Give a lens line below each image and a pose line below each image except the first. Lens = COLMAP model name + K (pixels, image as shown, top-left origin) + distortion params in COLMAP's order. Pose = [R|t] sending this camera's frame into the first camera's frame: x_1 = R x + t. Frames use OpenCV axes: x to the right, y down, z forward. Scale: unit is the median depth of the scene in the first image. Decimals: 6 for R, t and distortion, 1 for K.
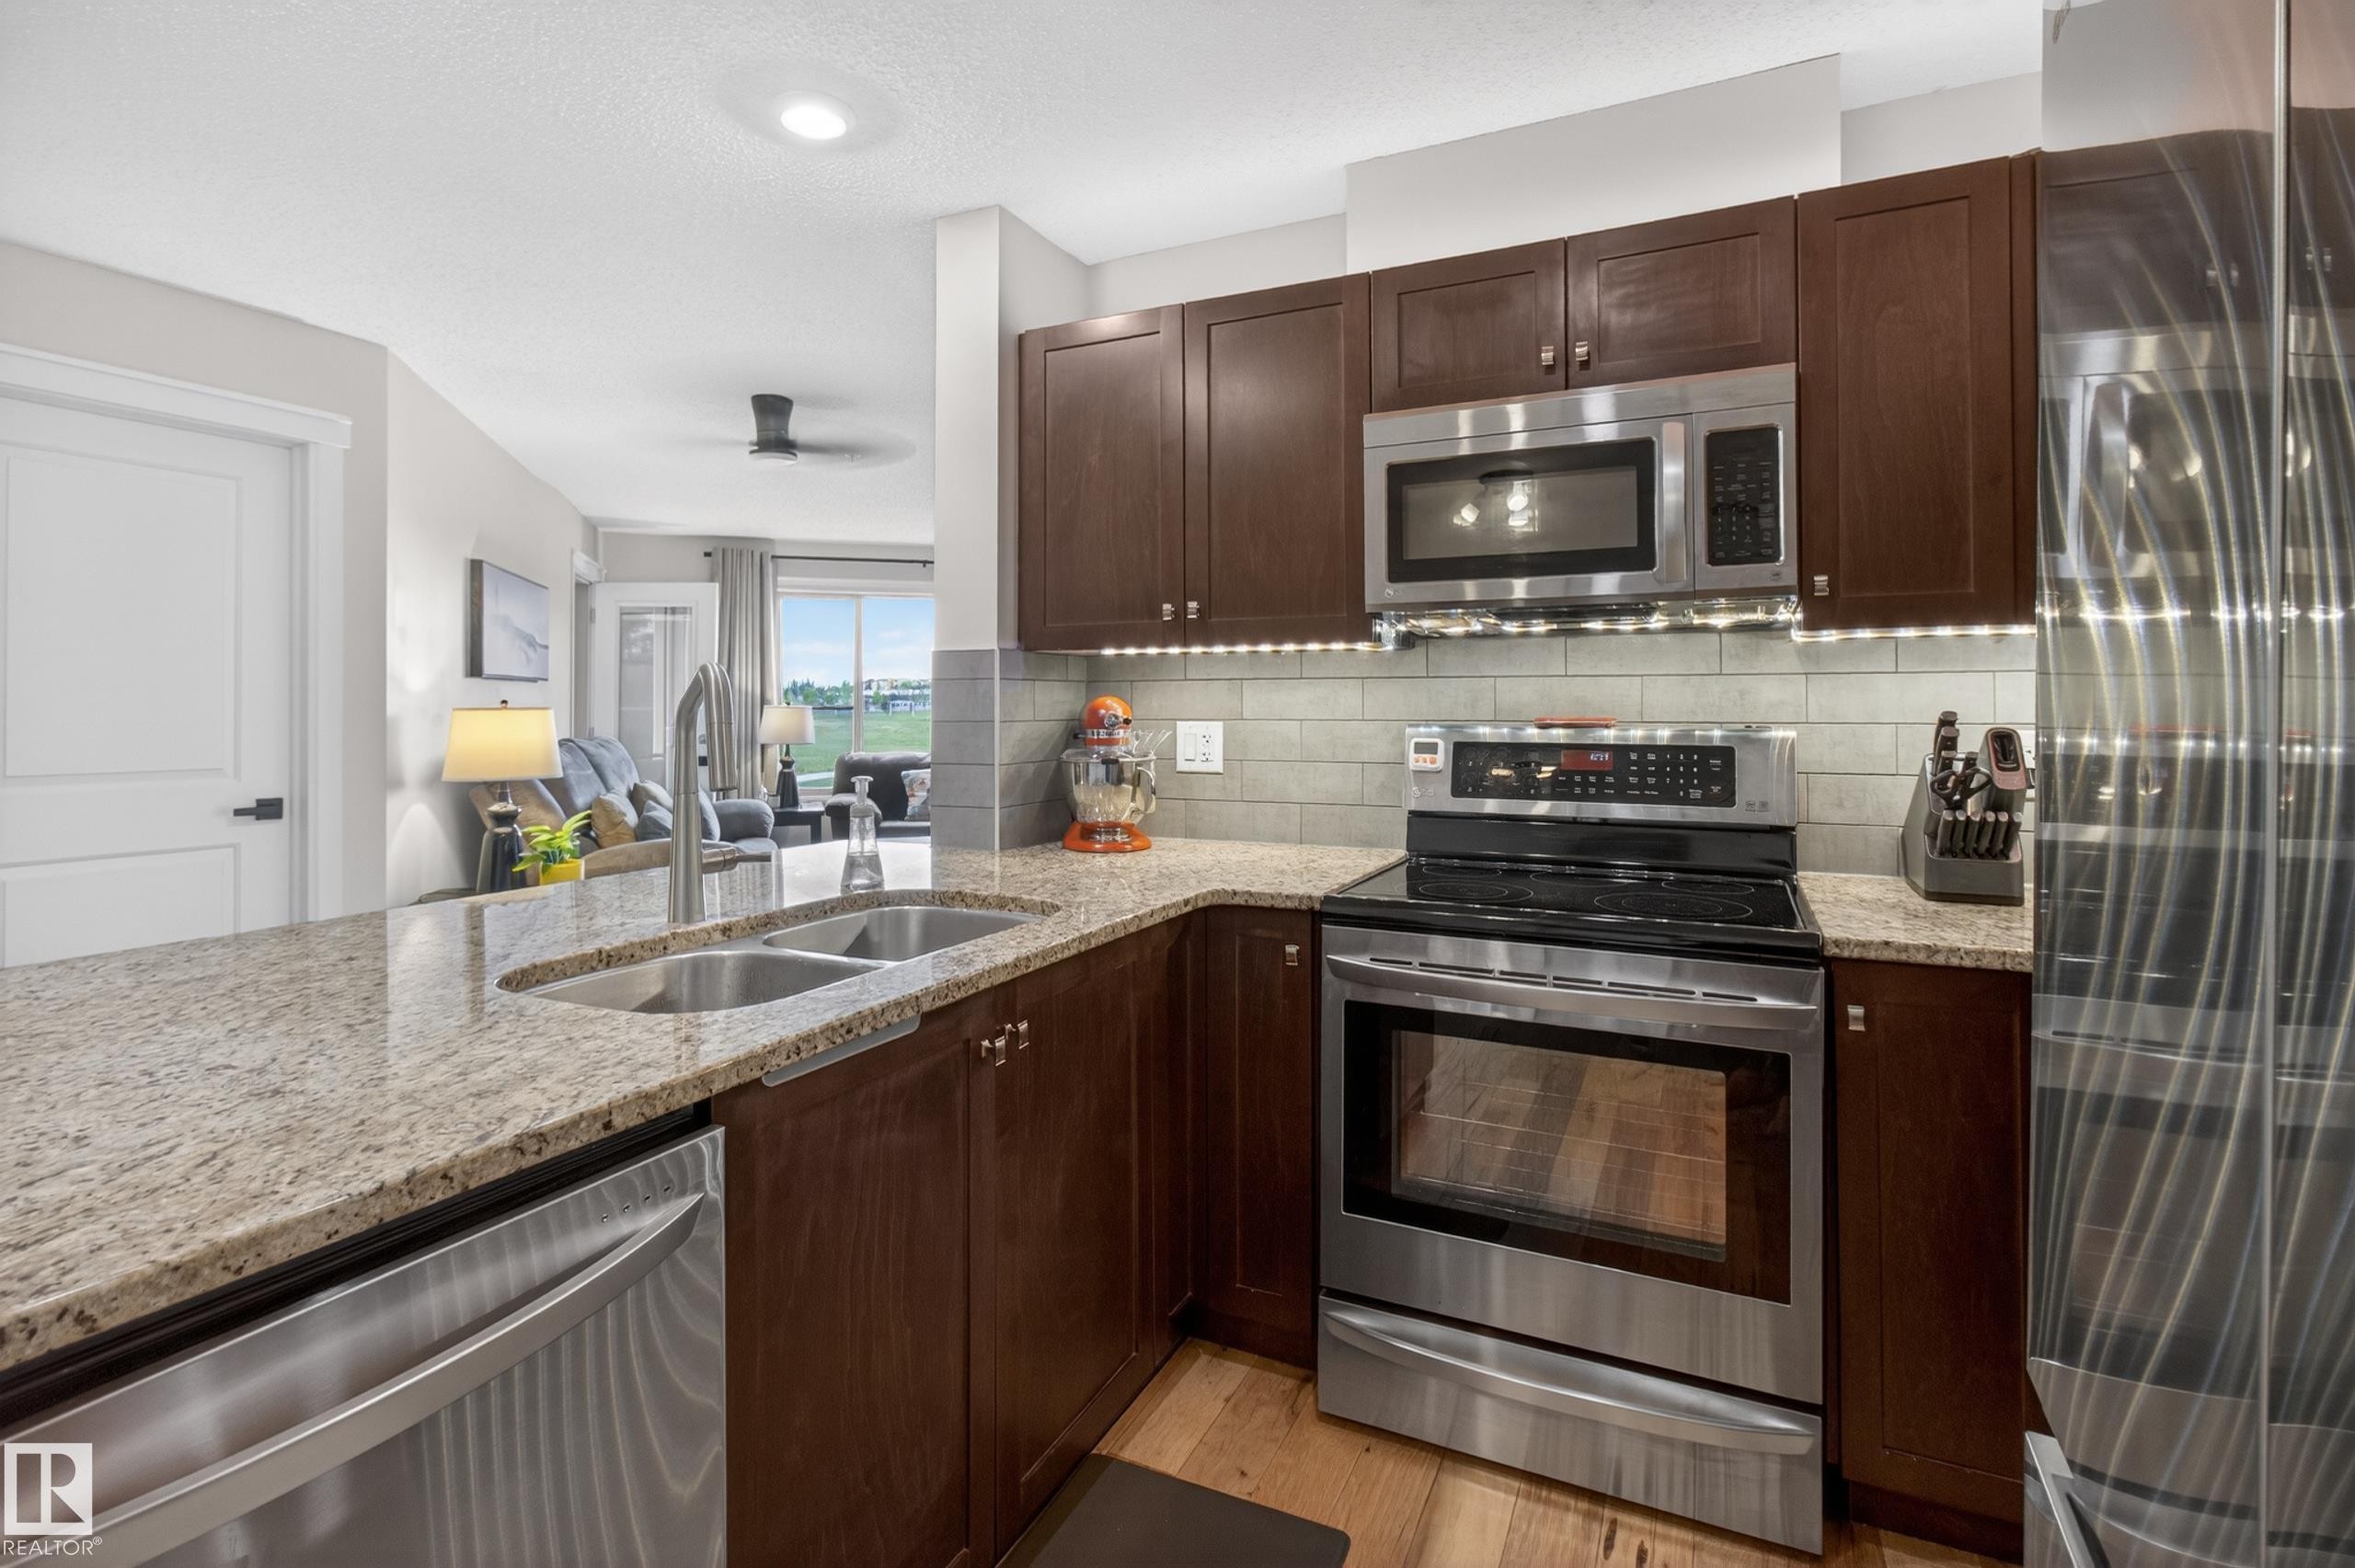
lens RADIAL K [[1104.4, 0, 1179.6], [0, 1104.4, 761.5], [0, 0, 1]] dist [-0.002512, 0.014625]
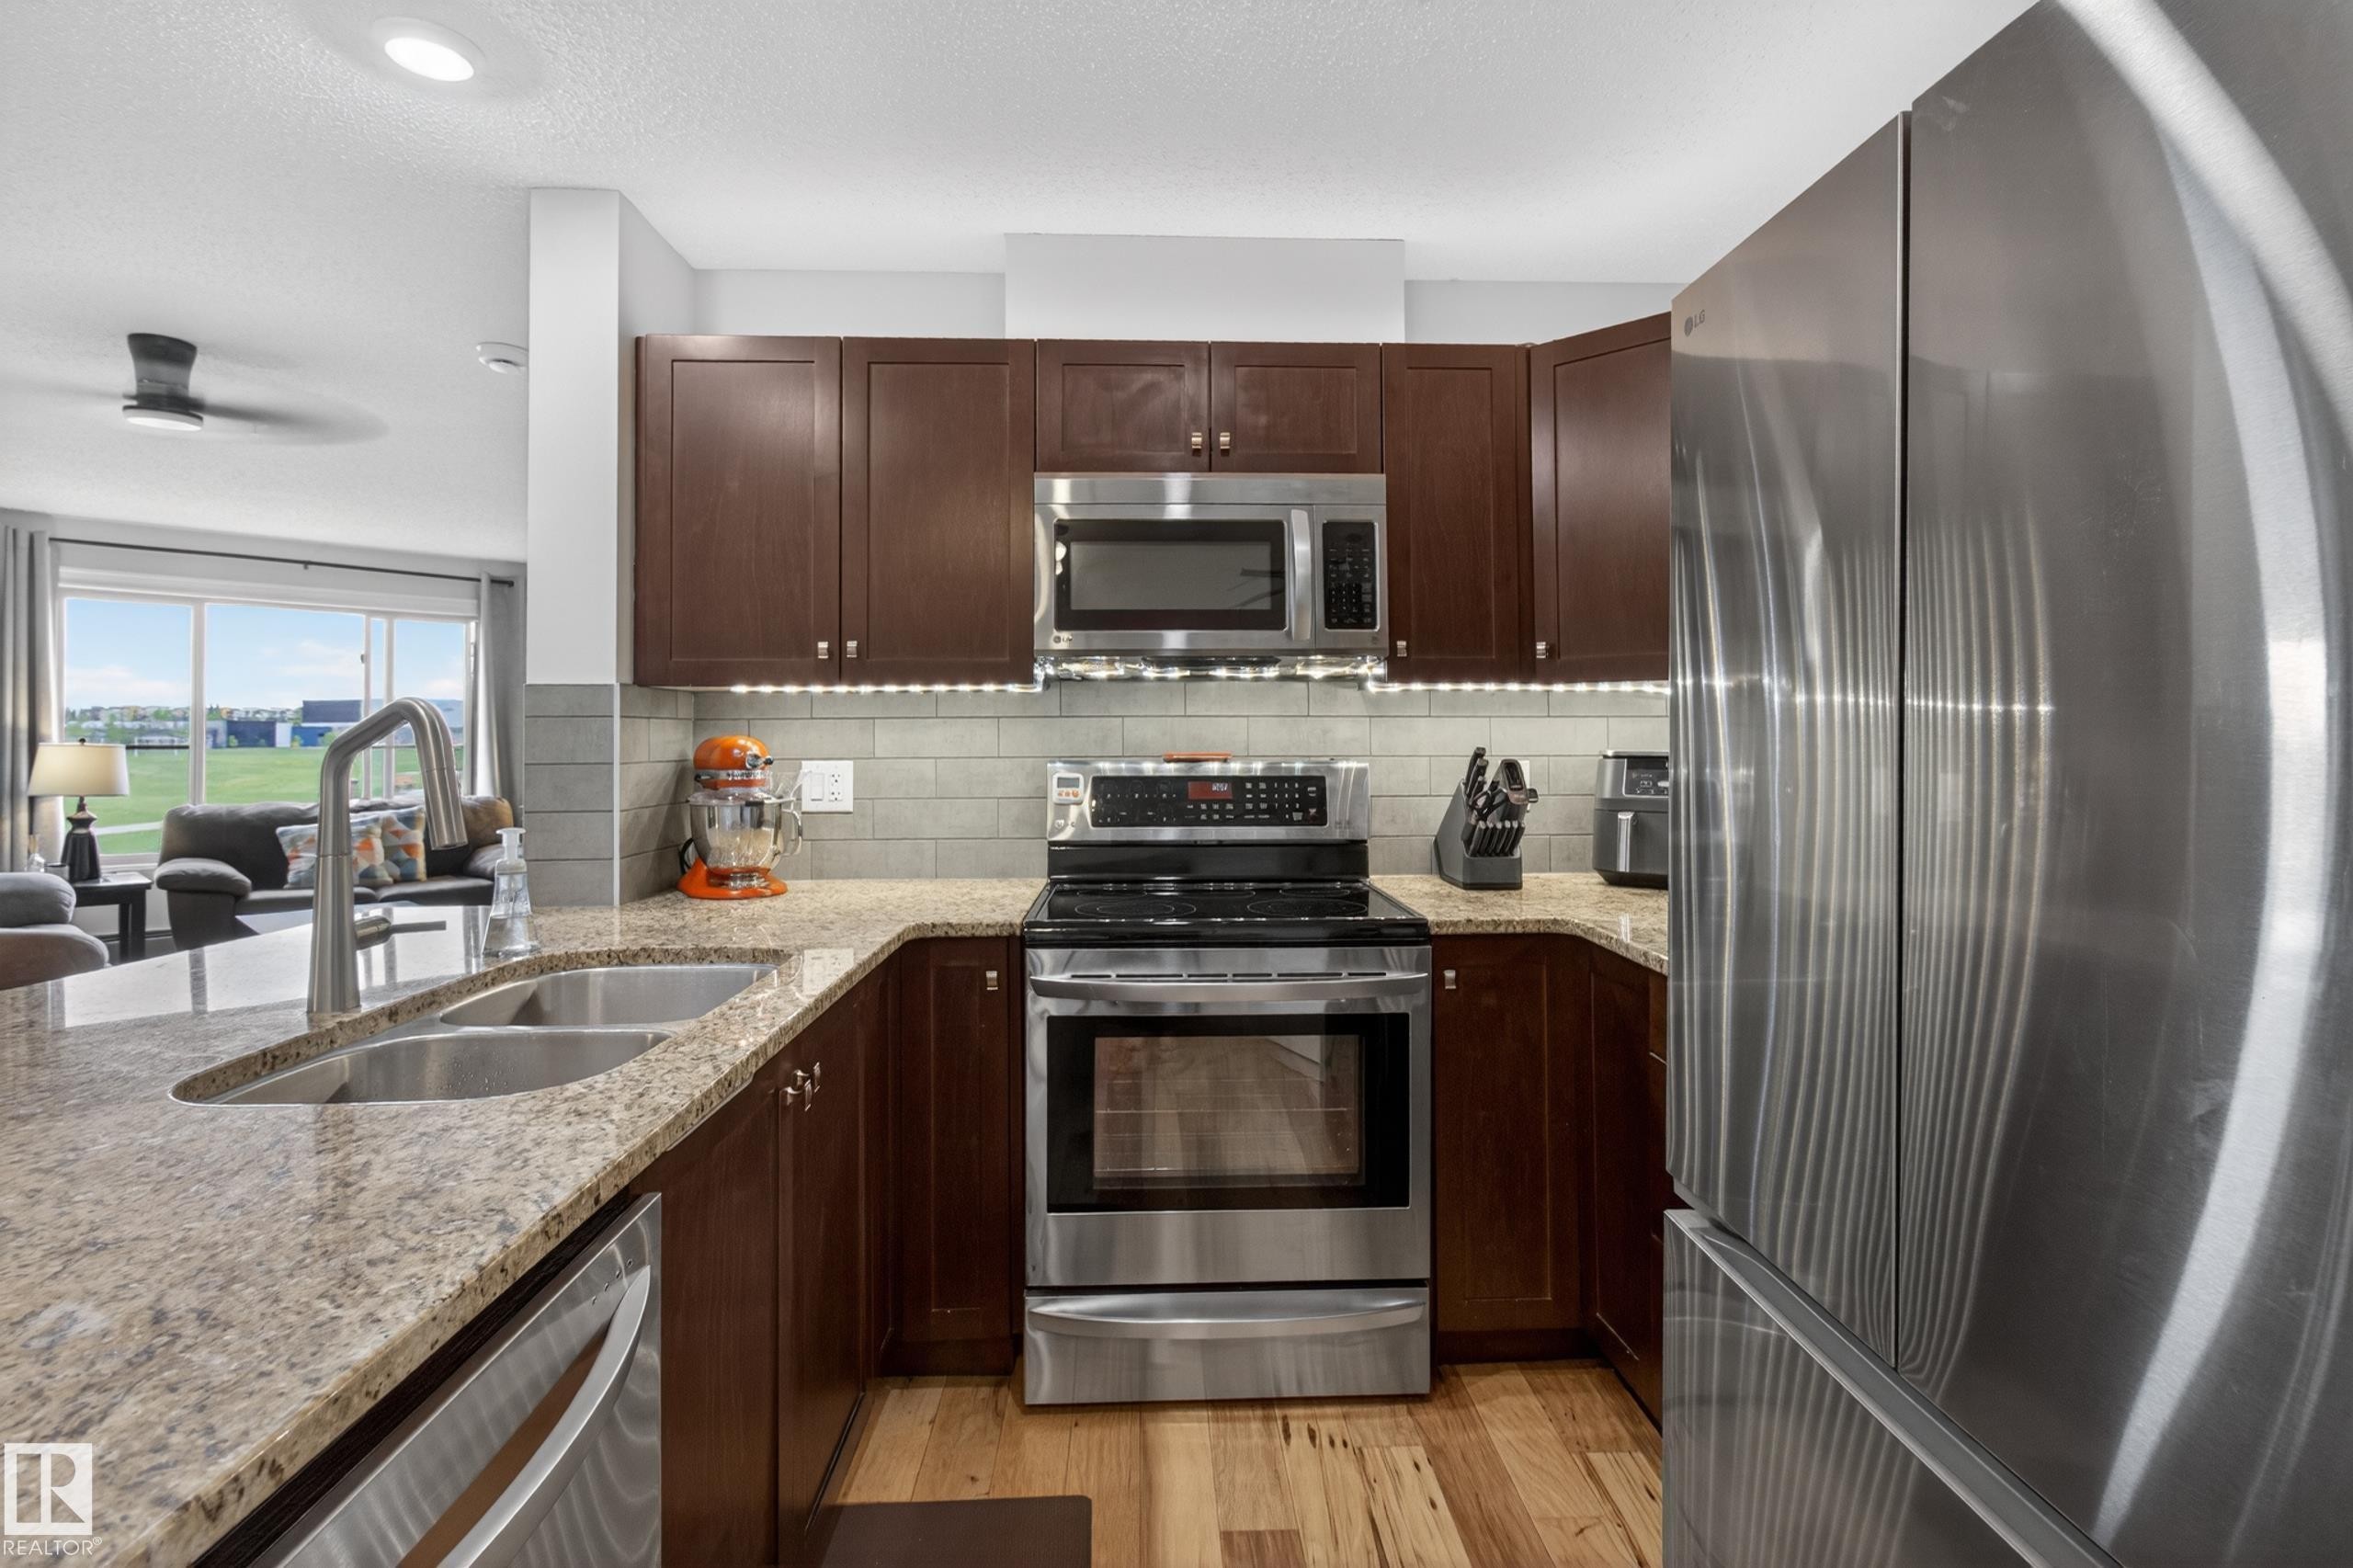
lens RADIAL K [[1124.3, 0, 1182.9], [0, 1124.3, 796.6], [0, 0, 1]] dist [-0.044034, 0.051733]
pose [[0.885026, -0.025221, 0.464858, -0.219561], [0.025748, 0.999655, 0.005216, -0.001368], [-0.464829, 0.007353, 0.885370, -0.027002]]
